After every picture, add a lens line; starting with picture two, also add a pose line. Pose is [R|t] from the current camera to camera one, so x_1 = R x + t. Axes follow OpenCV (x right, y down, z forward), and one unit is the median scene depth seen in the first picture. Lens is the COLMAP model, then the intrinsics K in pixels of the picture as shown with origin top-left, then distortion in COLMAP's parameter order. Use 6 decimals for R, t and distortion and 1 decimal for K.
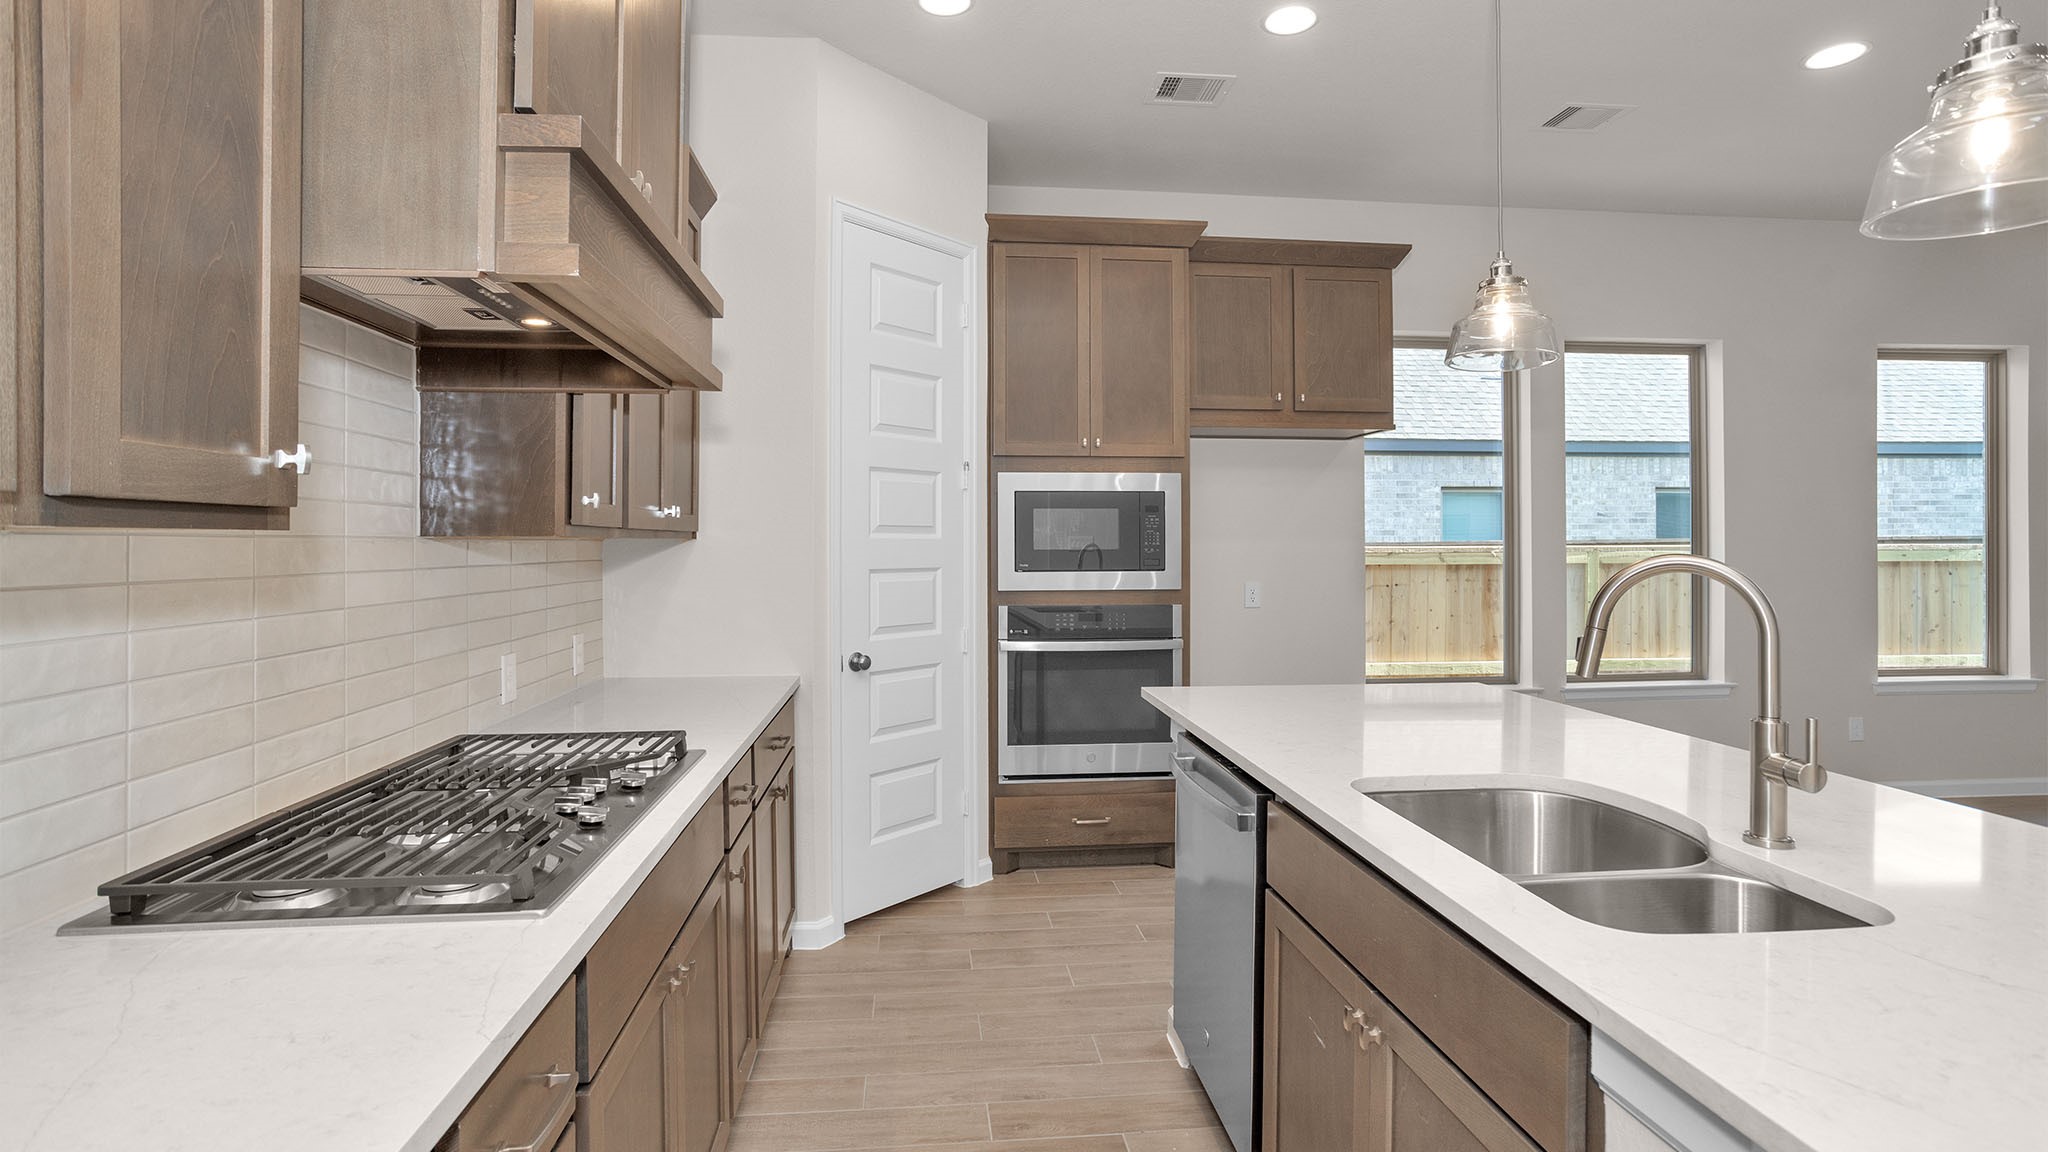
lens RADIAL K [[982.8, 0, 990.9], [0, 982.8, 526.5], [0, 0, 1]] dist [-0.058732, 0.031083]
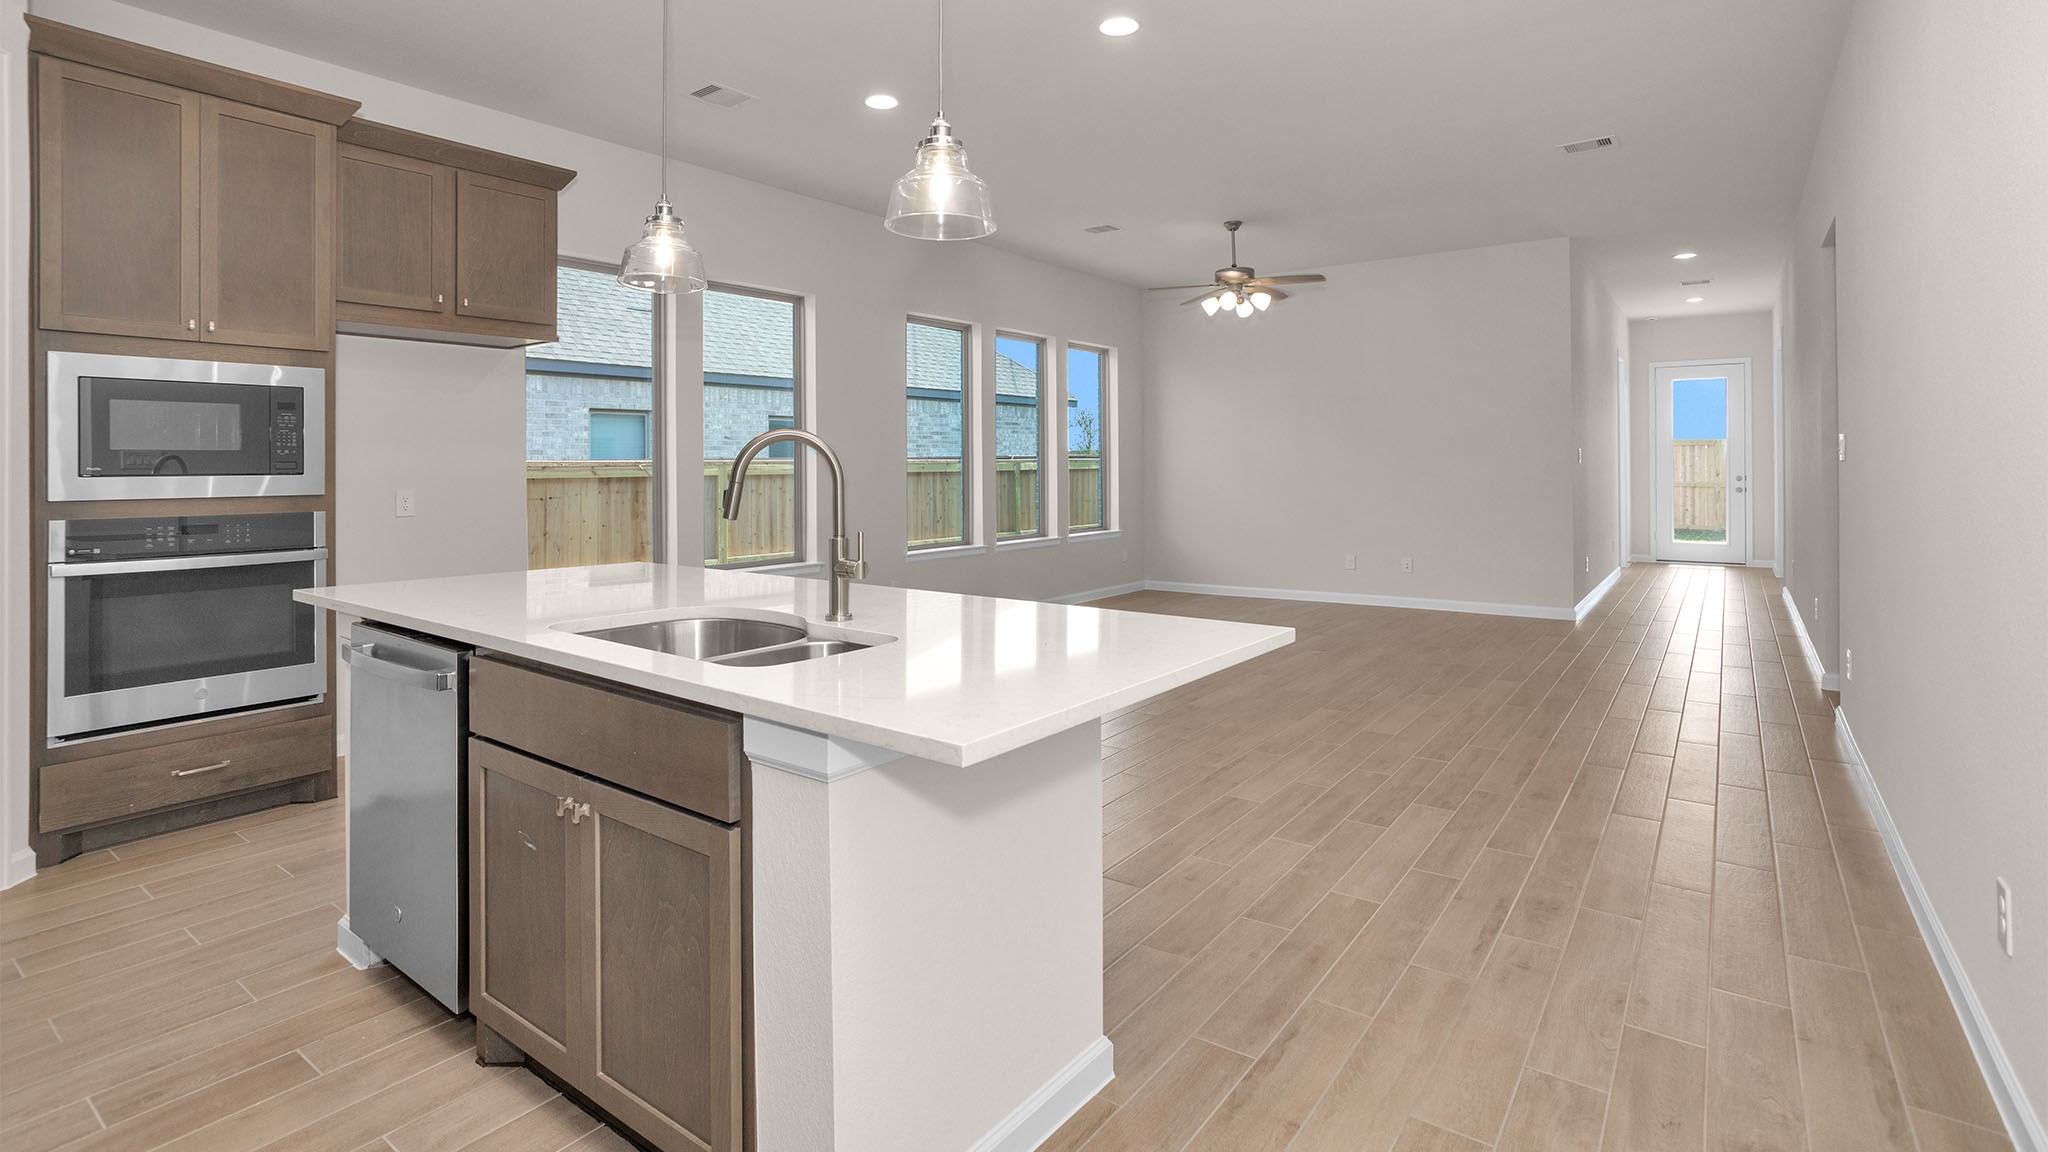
lens RADIAL K [[976.9, 0, 1022.4], [0, 976.9, 453.6], [0, 0, 1]] dist [-0.035215, 0.024736]
pose [[0.652398, -0.001361, 0.757876, -0.066732], [0.002592, 0.999997, -0.000435, 0.028033], [-0.757872, 0.002249, 0.652399, -0.090200]]
